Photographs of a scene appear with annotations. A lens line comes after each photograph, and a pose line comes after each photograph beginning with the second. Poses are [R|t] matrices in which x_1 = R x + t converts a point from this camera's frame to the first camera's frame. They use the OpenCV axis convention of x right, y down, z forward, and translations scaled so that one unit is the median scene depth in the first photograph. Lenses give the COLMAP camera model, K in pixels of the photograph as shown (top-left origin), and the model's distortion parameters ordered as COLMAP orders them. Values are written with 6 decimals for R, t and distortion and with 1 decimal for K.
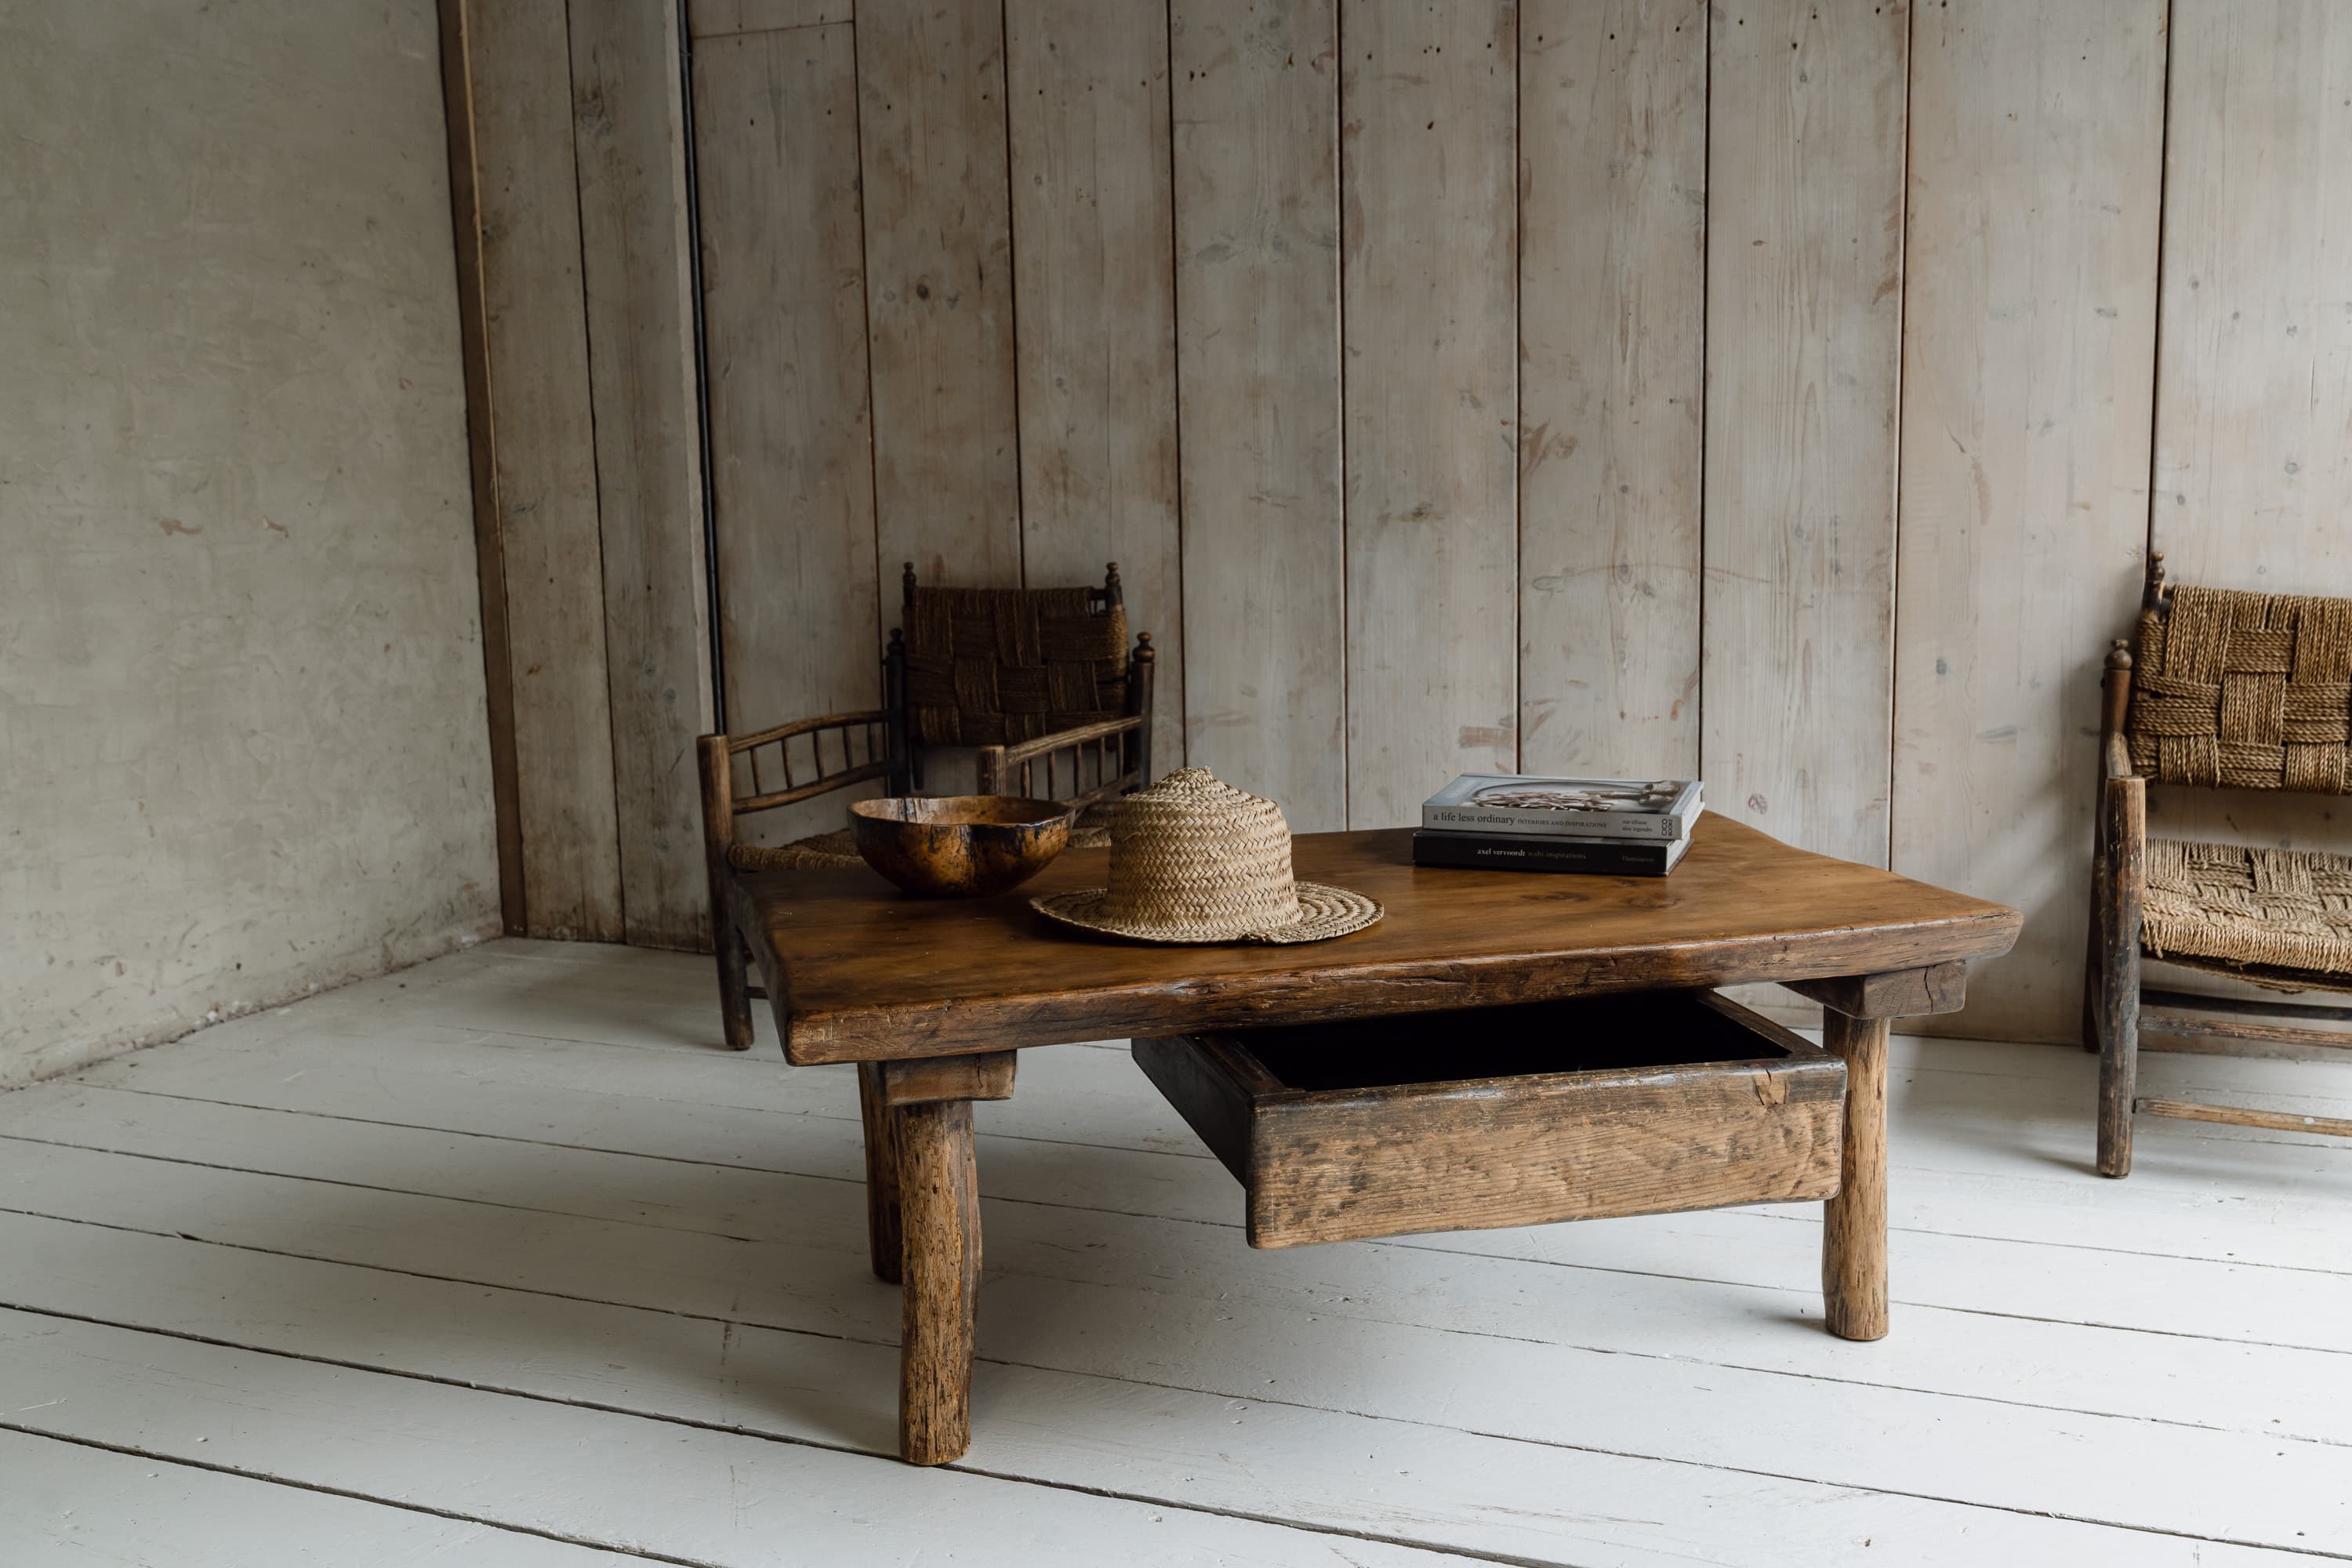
lens RADIAL K [[2188.2, 0, 1161.2], [0, 2188.2, 775.7], [0, 0, 1]] dist [-0.004586, 0.000000]
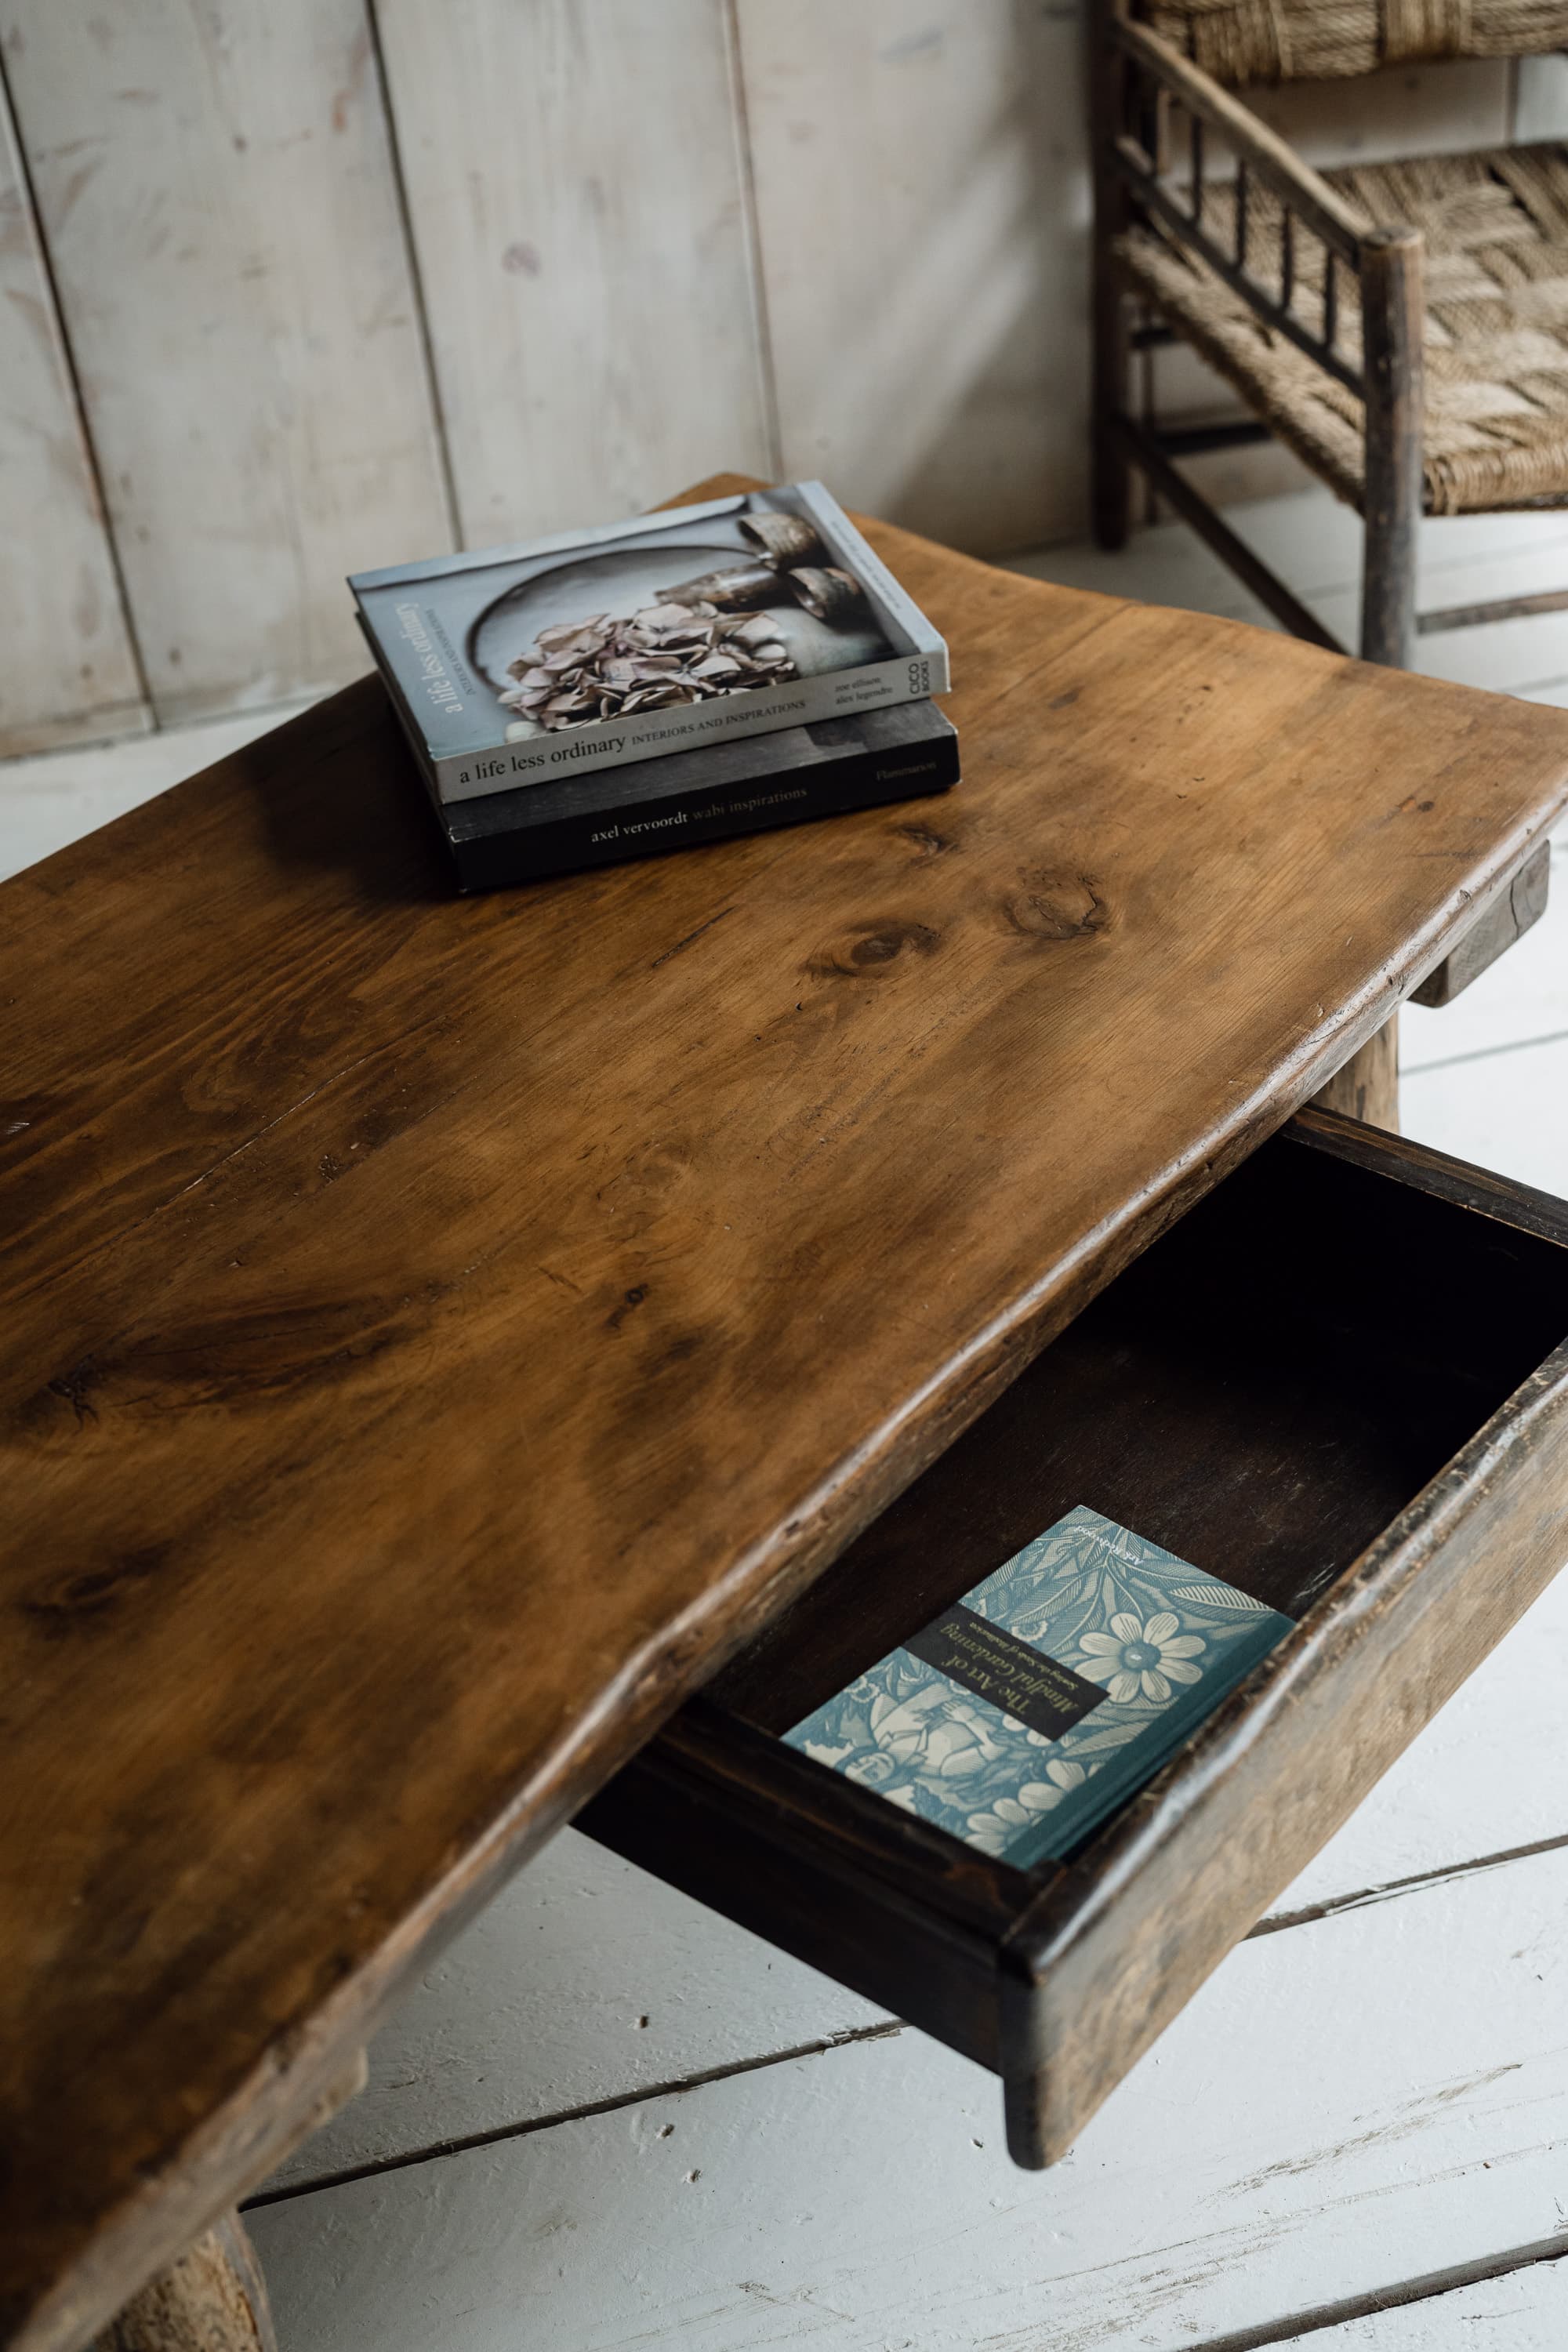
lens RADIAL K [[3342.9, 0, 799.1], [0, 3342.9, 1179.8], [0, 0, 1]] dist [0.004188, 0.000000]
pose [[0.796144, -0.396640, 0.456980, -0.140667], [0.149346, 0.860643, 0.486815, -0.191889], [-0.586387, -0.319327, 0.744433, 0.308126]]
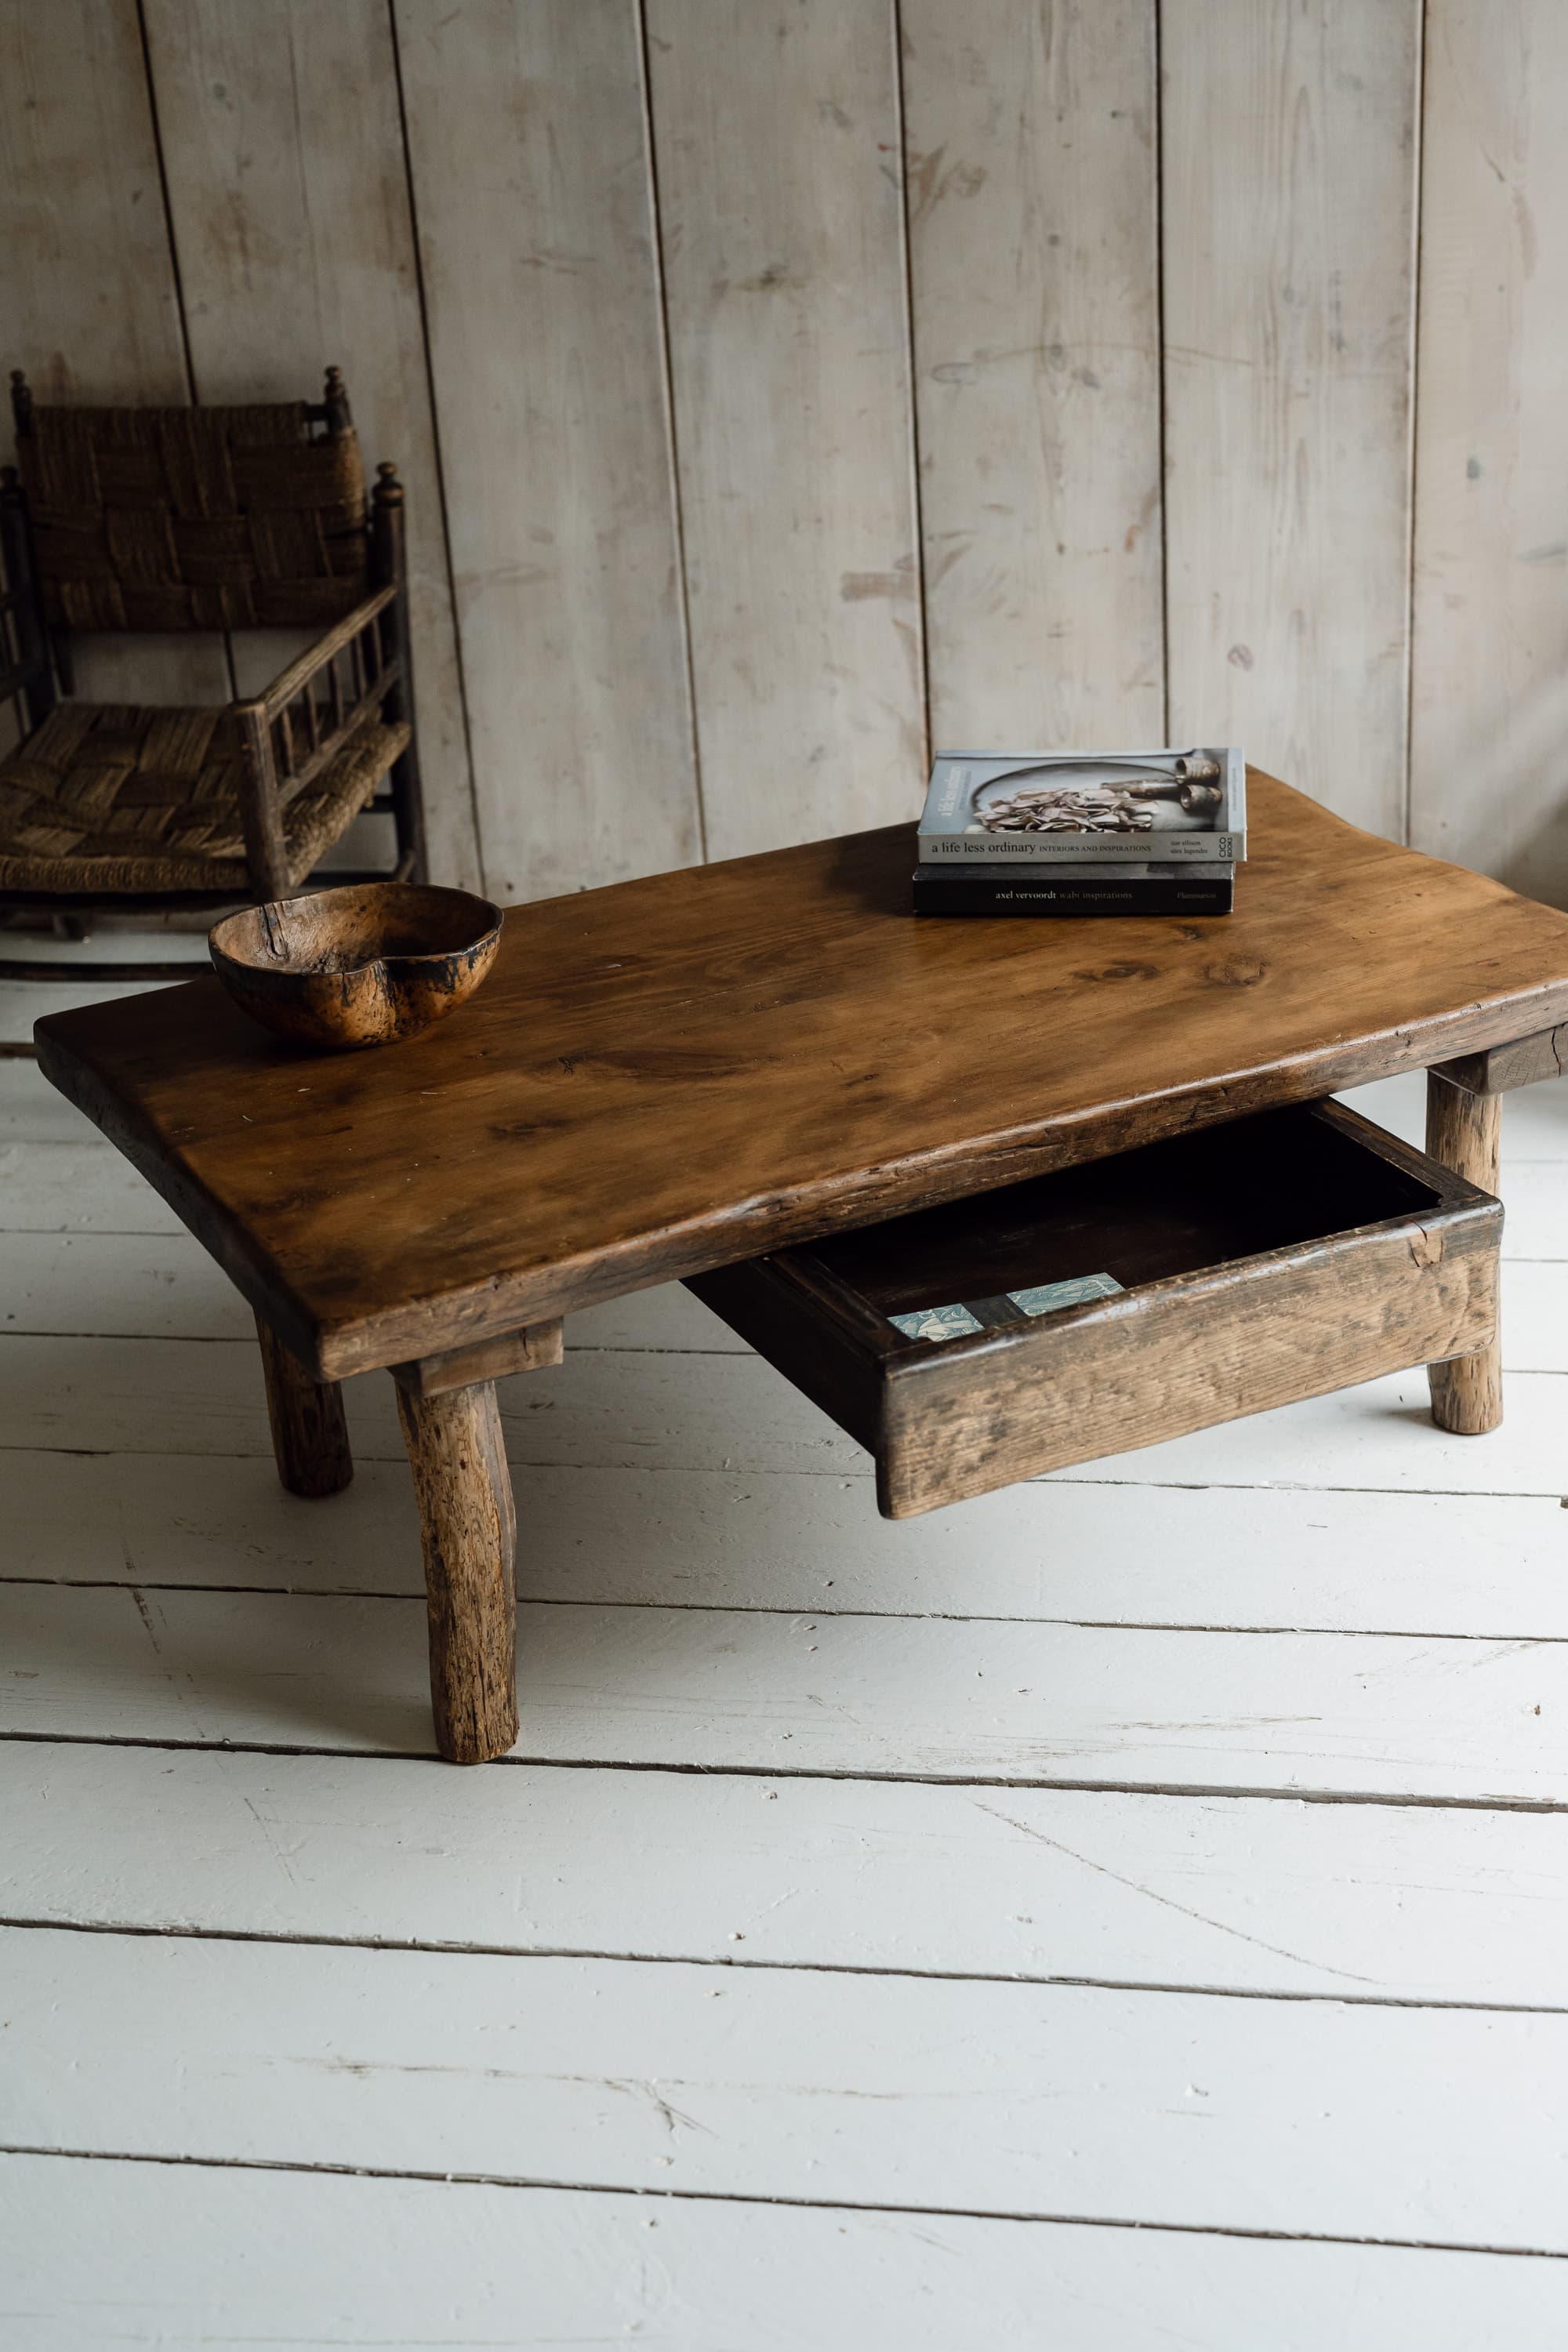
lens RADIAL K [[3342.9, 0, 775.3], [0, 3342.9, 1188.8], [0, 0, 1]] dist [0.004188, 0.000000]
pose [[0.975658, -0.123450, 0.181252, -0.127772], [0.067484, 0.955411, 0.287465, -0.166921], [-0.208658, -0.268236, 0.940485, -0.118719]]
